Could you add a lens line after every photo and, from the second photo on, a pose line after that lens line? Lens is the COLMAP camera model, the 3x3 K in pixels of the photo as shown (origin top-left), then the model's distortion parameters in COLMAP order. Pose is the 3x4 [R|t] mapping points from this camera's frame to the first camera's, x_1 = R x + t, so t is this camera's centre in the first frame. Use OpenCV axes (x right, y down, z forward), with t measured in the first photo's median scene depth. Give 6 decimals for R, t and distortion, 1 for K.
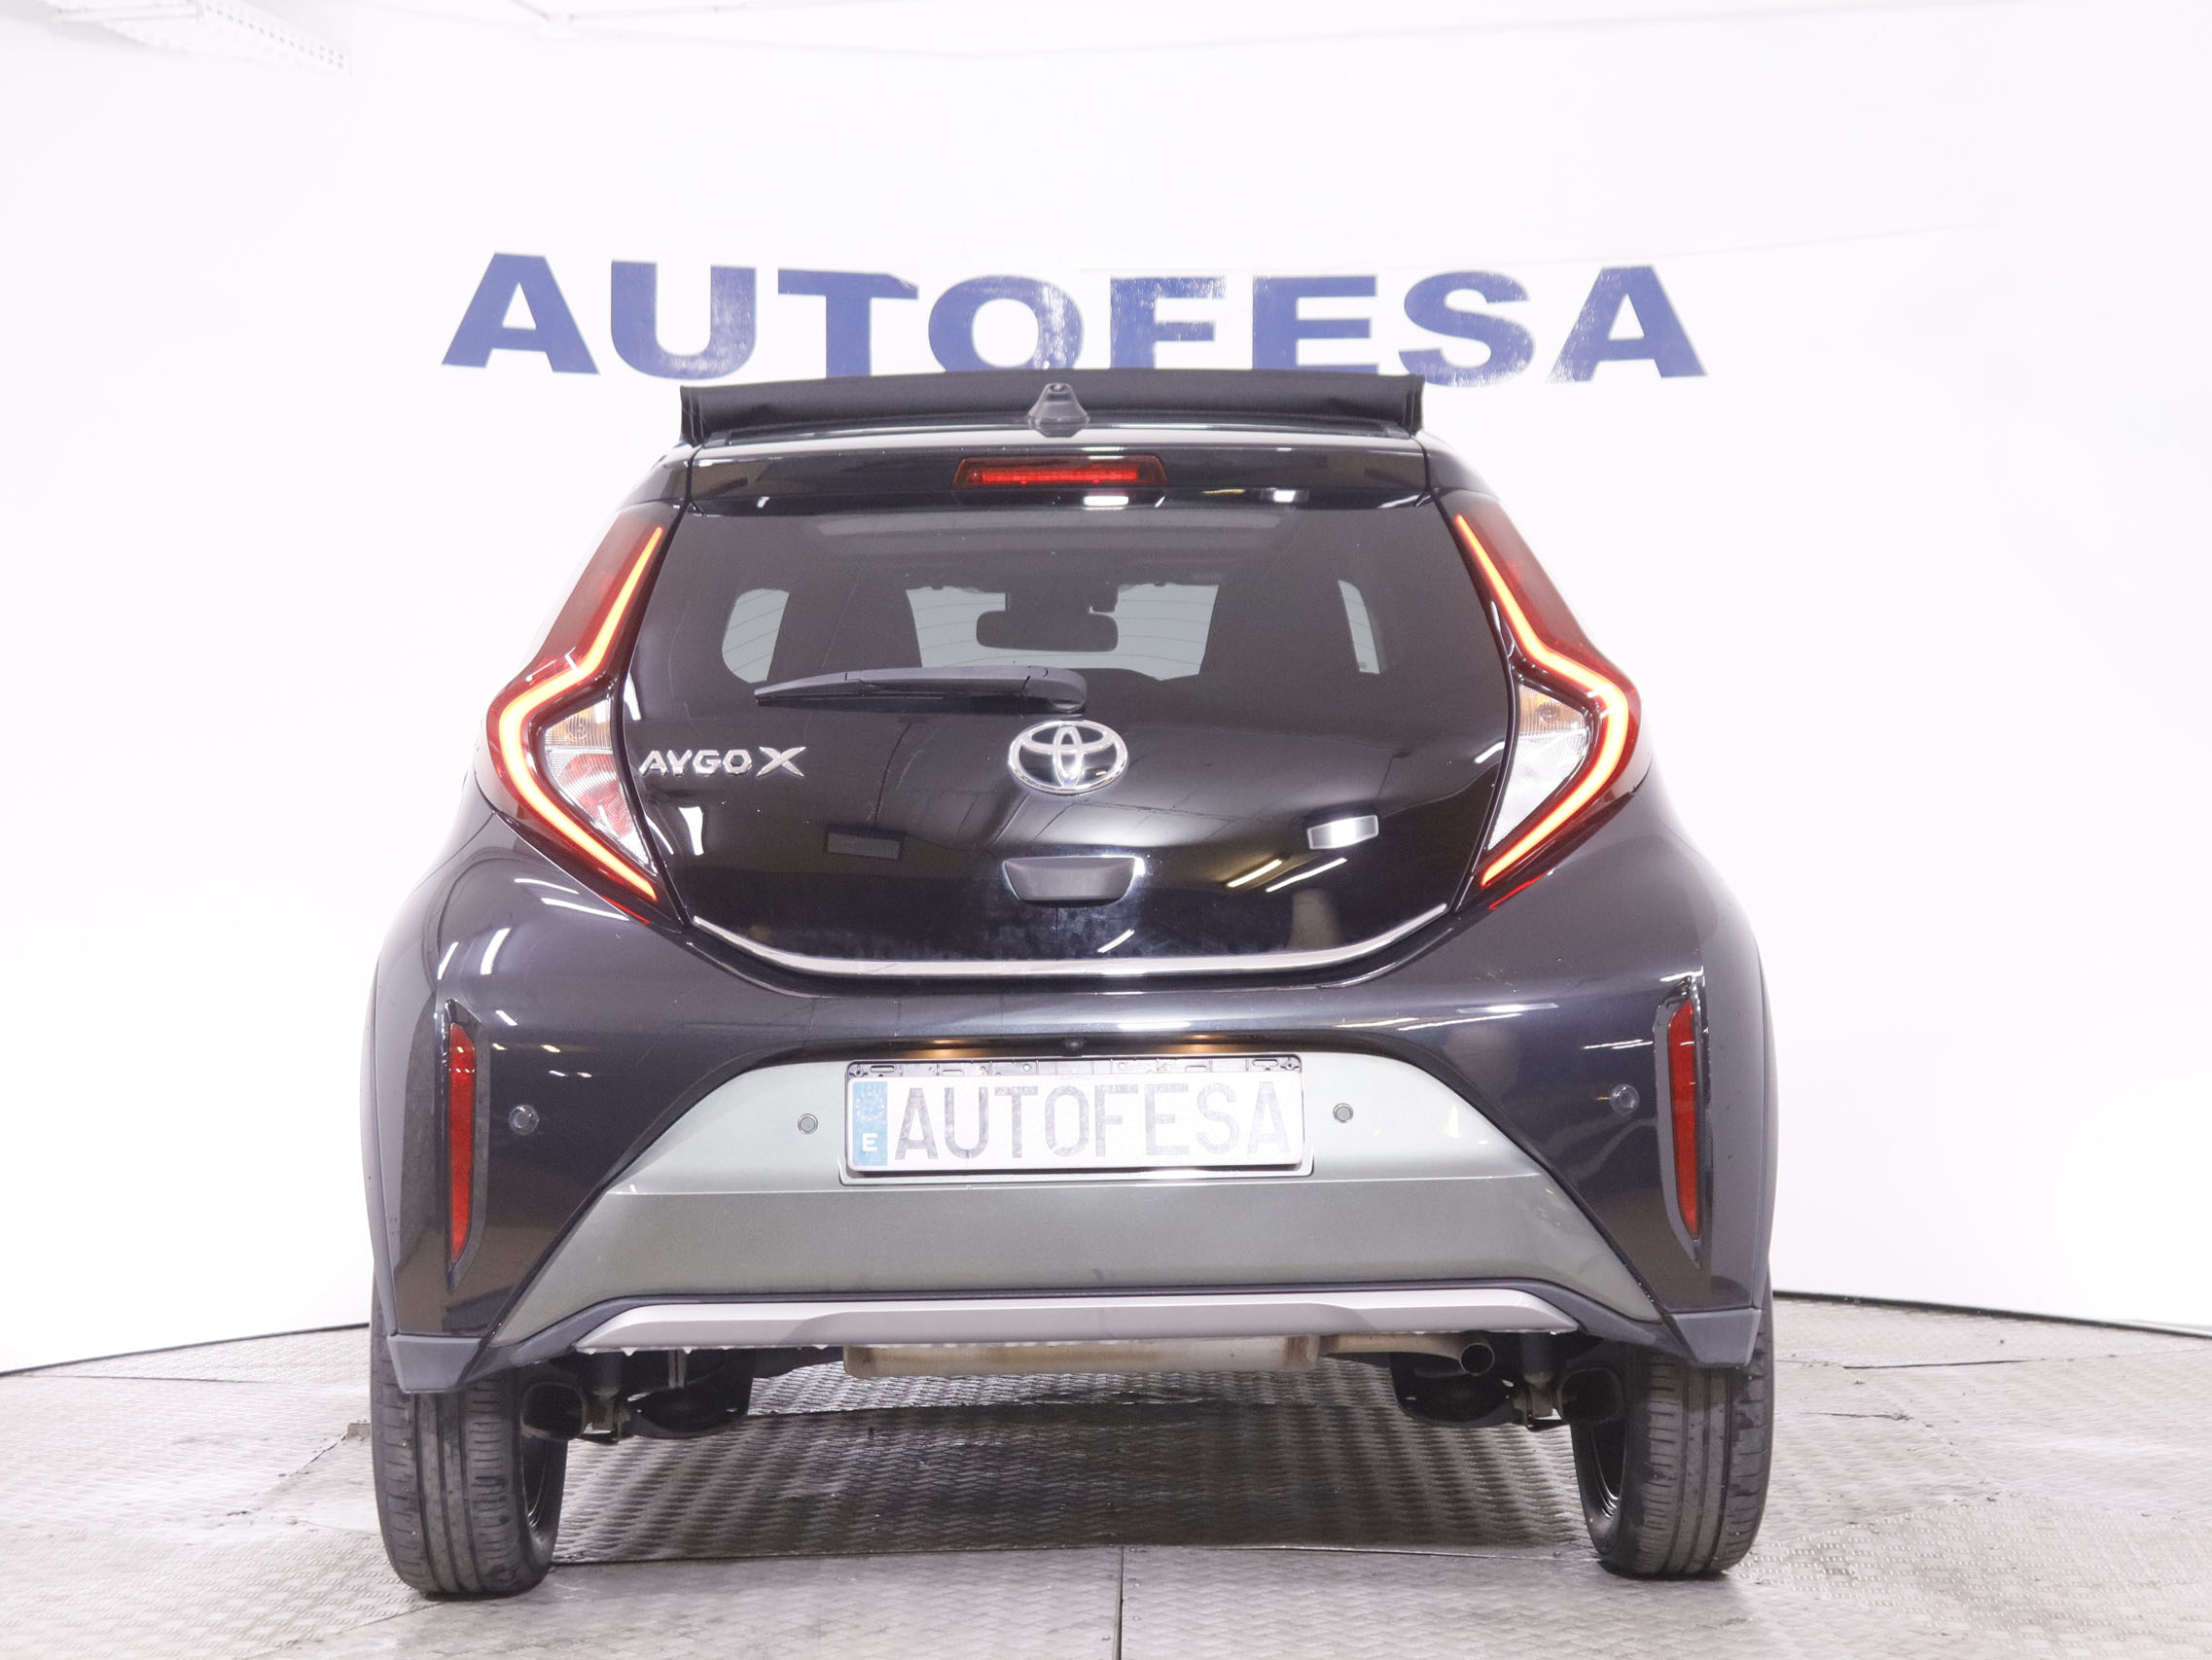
lens RADIAL K [[3783.8, 0, 1106.0], [0, 3783.8, 830.0], [0, 0, 1]] dist [-0.051569, 0.170273]
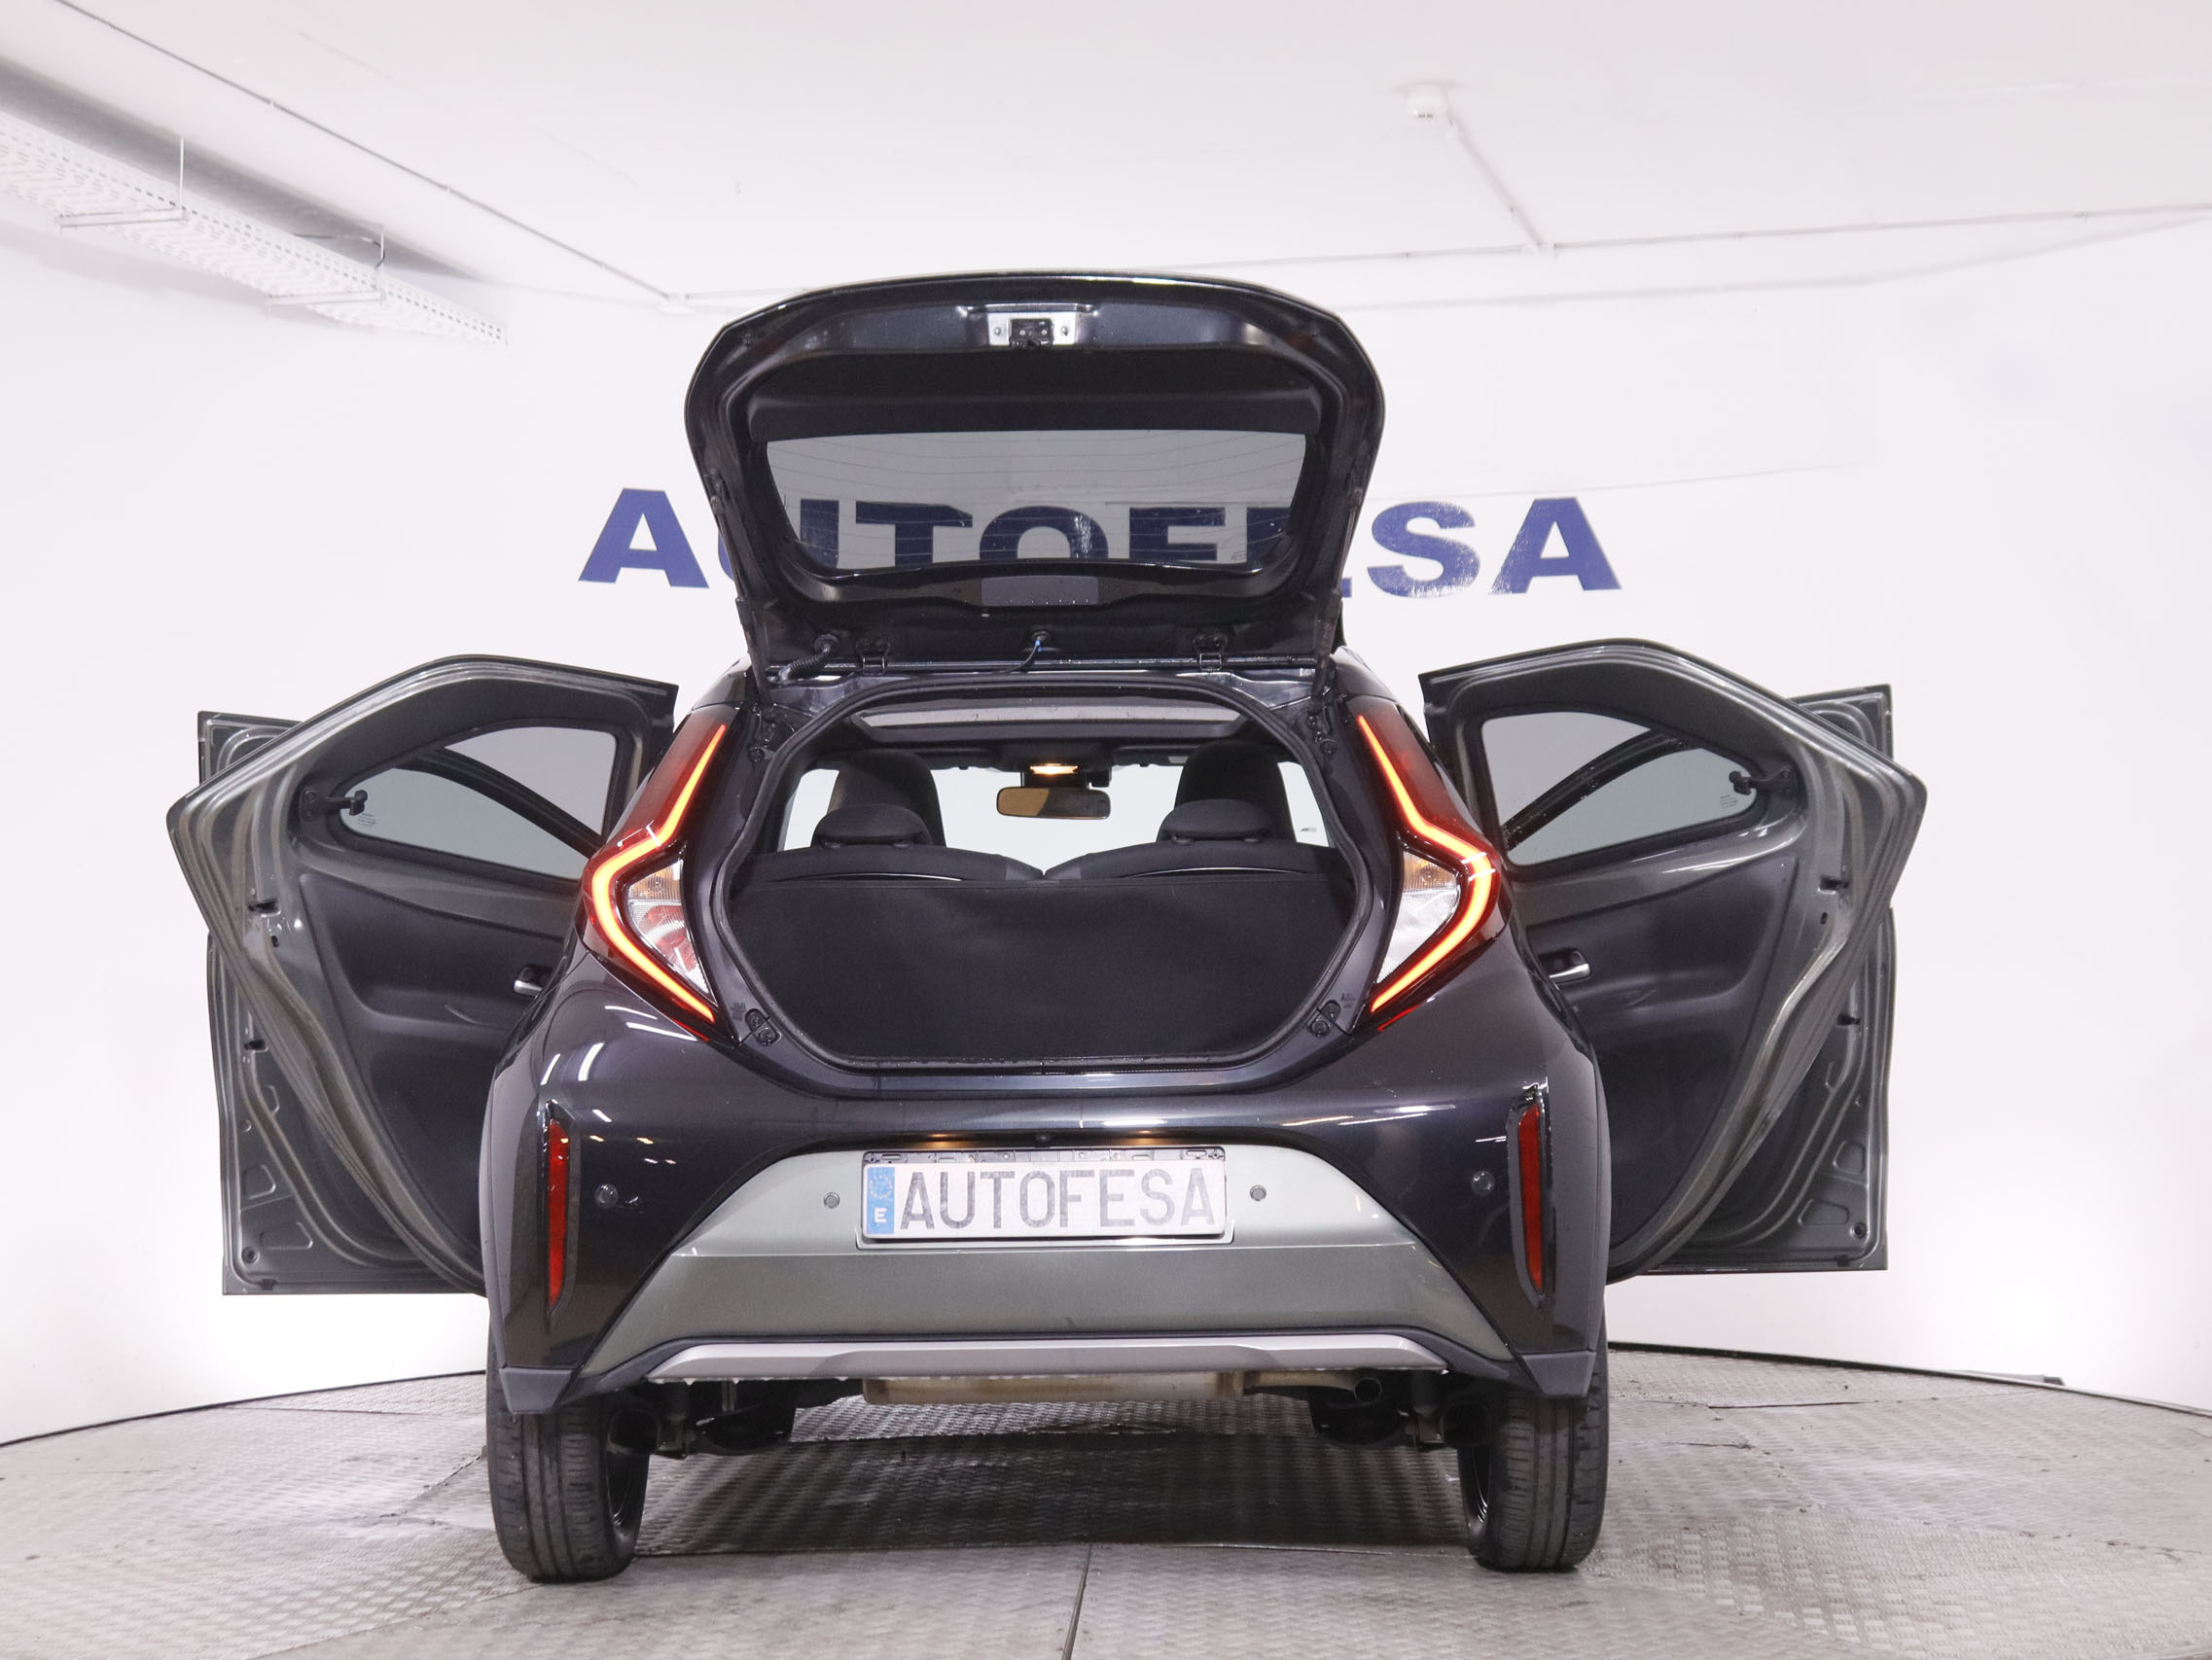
lens RADIAL K [[3237.5, 0, 1106.0], [0, 3237.5, 830.0], [0, 0, 1]] dist [-0.069555, 0.058055]
pose [[0.999785, 0.001087, -0.020695, 0.016822], [-0.001917, 0.999193, -0.040130, -0.001170], [0.020635, 0.040161, 0.998980, -0.037259]]
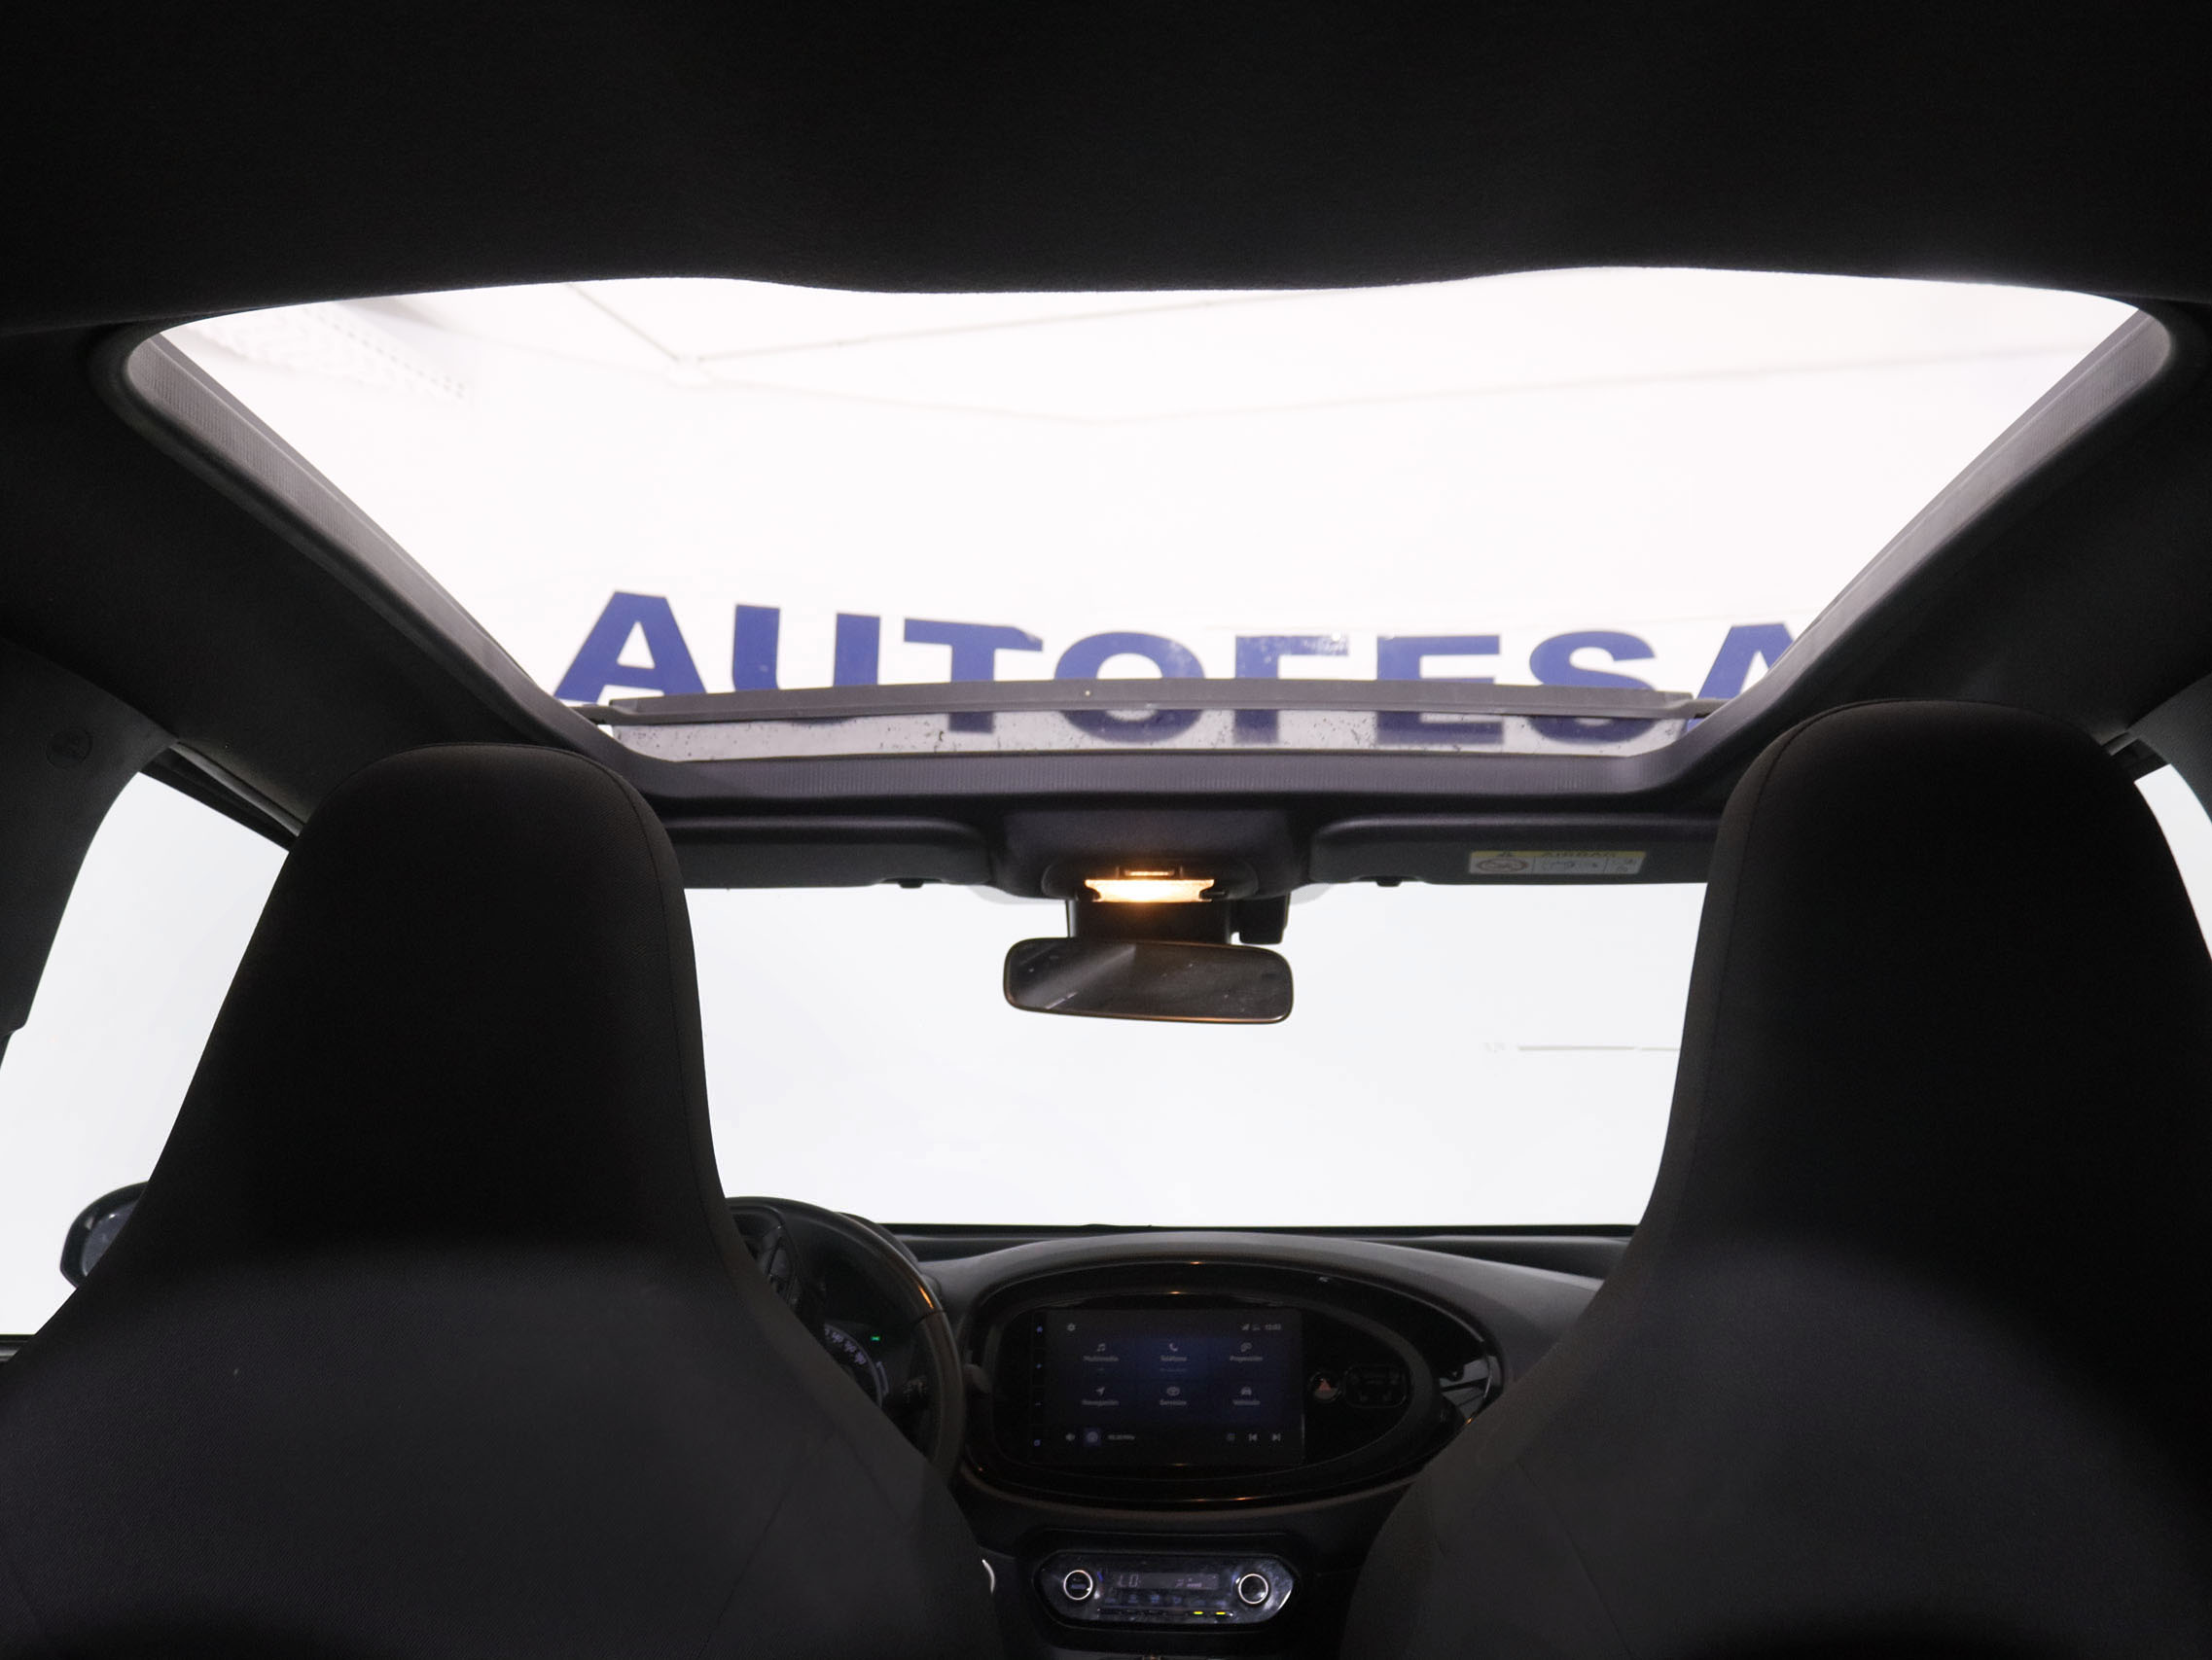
lens RADIAL K [[2016.0, 0, 1110.5], [0, 2016.0, 794.9], [0, 0, 1]] dist [-0.169788, 0.136714]
pose [[0.998696, 0.014234, -0.049030, -0.005621], [-0.021328, 0.988854, -0.147351, -0.027158], [0.046386, 0.148204, 0.987868, 0.532458]]
